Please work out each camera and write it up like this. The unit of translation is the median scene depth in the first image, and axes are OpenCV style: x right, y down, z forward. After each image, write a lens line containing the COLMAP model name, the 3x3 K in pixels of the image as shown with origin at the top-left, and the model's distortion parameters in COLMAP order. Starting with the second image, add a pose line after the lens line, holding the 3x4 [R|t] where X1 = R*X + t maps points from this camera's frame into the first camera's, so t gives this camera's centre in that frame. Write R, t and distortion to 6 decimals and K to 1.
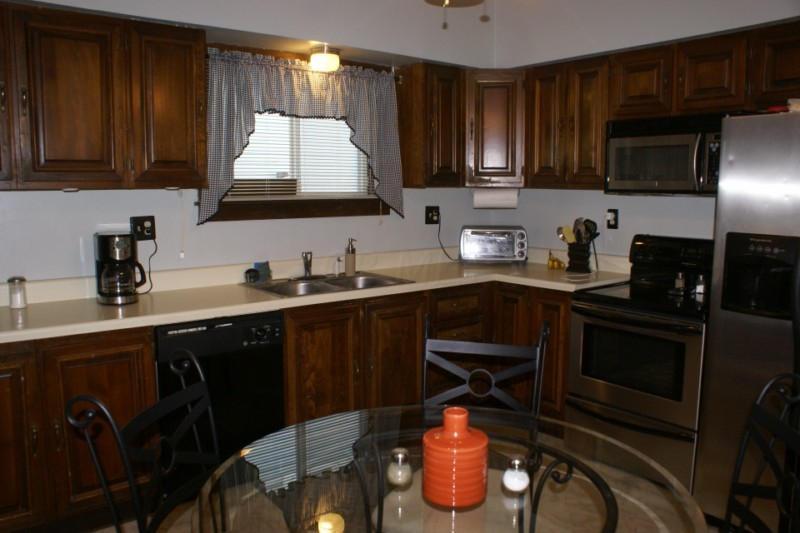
lens RADIAL K [[625.9, 0, 399.9], [0, 625.9, 251.3], [0, 0, 1]] dist [-0.157049, 0.137470]
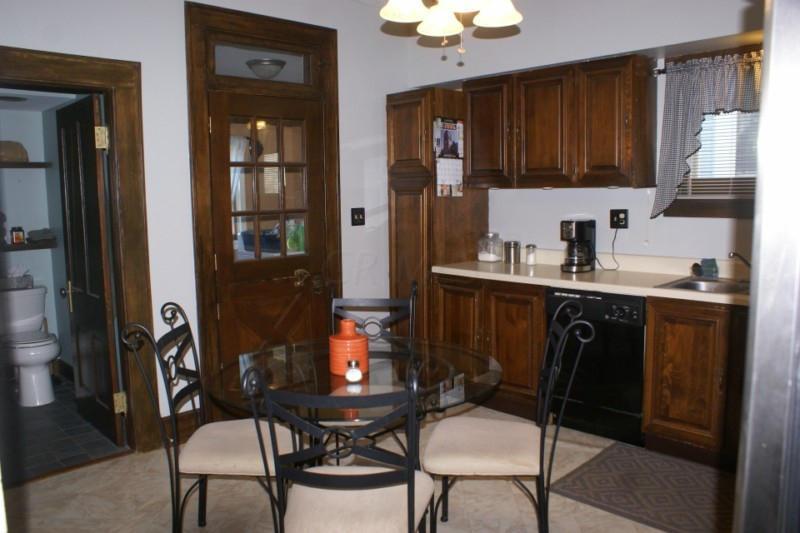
lens RADIAL K [[625.9, 0, 399.9], [0, 625.9, 251.3], [0, 0, 1]] dist [-0.157049, 0.137470]
pose [[0.113958, 0.092769, -0.989145, 0.805881], [-0.084959, 0.992894, 0.083333, -0.039141], [0.989846, 0.074541, 0.121030, 0.412313]]
